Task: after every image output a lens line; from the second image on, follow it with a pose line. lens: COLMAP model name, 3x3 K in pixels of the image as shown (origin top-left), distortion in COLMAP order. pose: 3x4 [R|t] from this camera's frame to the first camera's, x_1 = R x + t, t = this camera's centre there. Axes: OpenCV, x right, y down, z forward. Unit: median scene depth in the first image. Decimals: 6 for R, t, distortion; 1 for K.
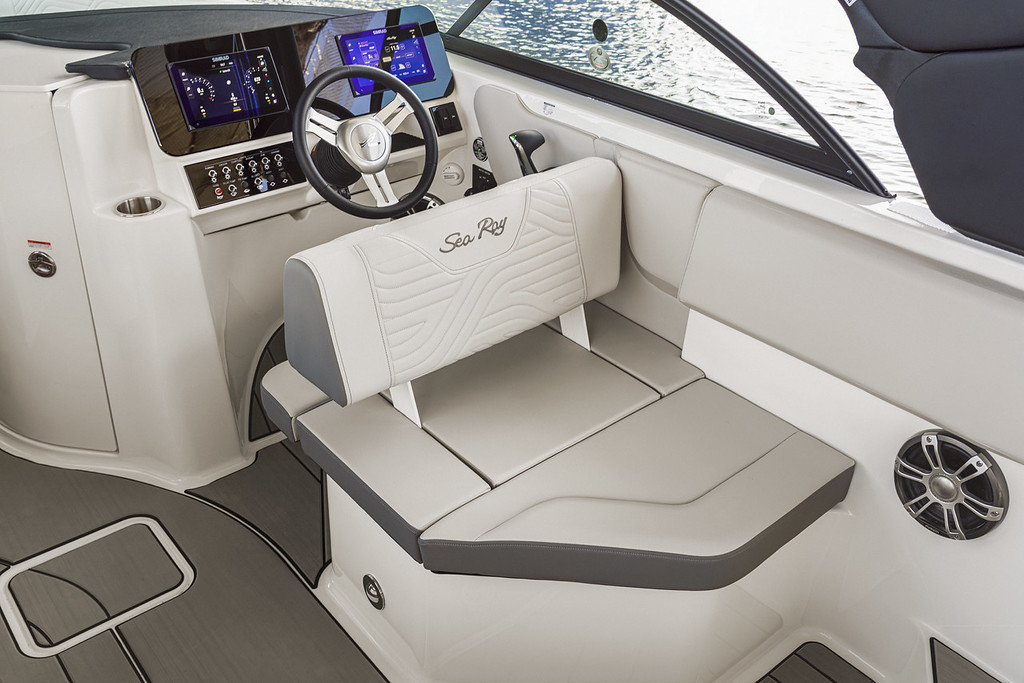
lens RADIAL K [[918.8, 0, 512.0], [0, 918.8, 341.5], [0, 0, 1]] dist [-0.003986, -0.007157]
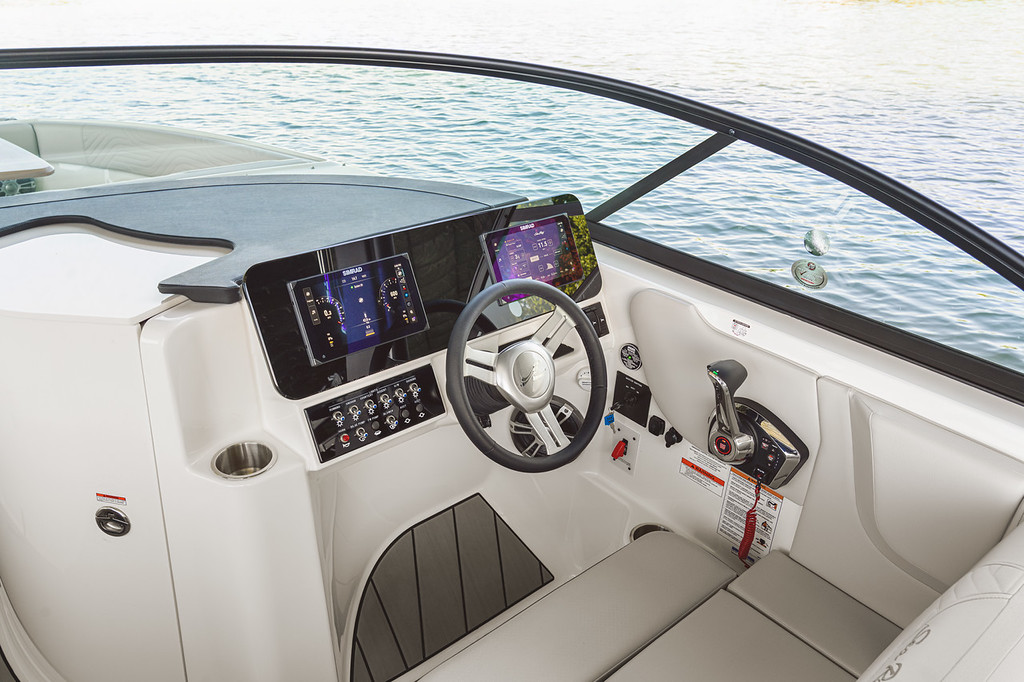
lens RADIAL K [[784.0, 0, 512.0], [0, 784.0, 341.0], [0, 0, 1]] dist [-0.010643, -0.000616]
pose [[0.999637, 0.014567, 0.022653, -0.187763], [-0.012739, 0.996808, -0.078814, -0.190229], [-0.023729, 0.078496, 0.996632, 0.312422]]
